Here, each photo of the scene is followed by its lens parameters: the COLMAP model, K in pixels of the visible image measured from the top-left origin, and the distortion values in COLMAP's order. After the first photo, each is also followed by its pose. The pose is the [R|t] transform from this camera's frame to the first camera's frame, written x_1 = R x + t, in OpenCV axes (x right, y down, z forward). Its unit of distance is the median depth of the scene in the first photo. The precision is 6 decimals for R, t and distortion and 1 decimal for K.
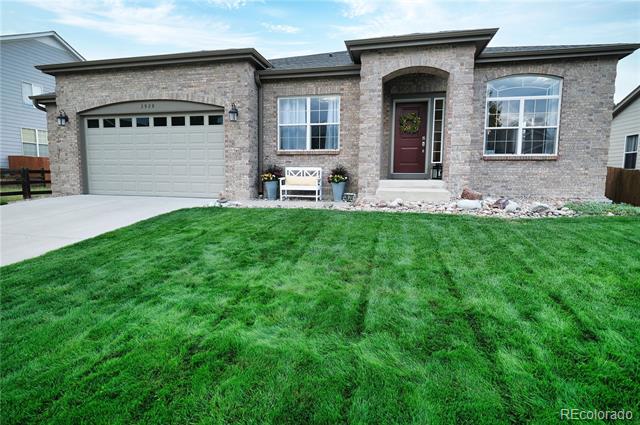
lens RADIAL K [[327.8, 0, 320.3], [0, 327.8, 208.9], [0, 0, 1]] dist [0.003087, -0.004345]
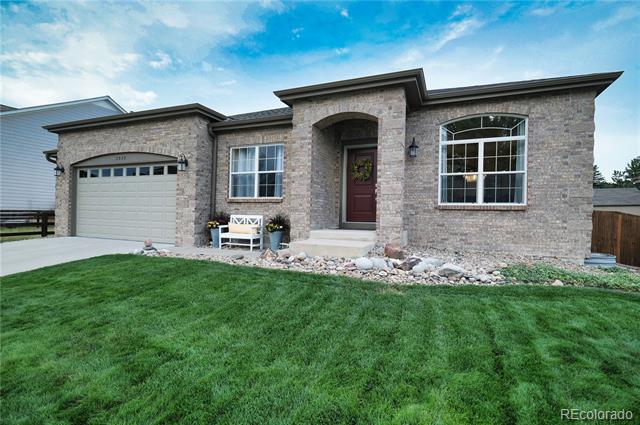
lens RADIAL K [[320.7, 0, 319.4], [0, 320.7, 213.8], [0, 0, 1]] dist [0.010616, 0.001146]
pose [[0.981540, 0.011295, -0.190922, 0.353465], [-0.031729, 0.994038, -0.104316, -0.036815], [0.188605, 0.108449, 0.976047, 0.092956]]
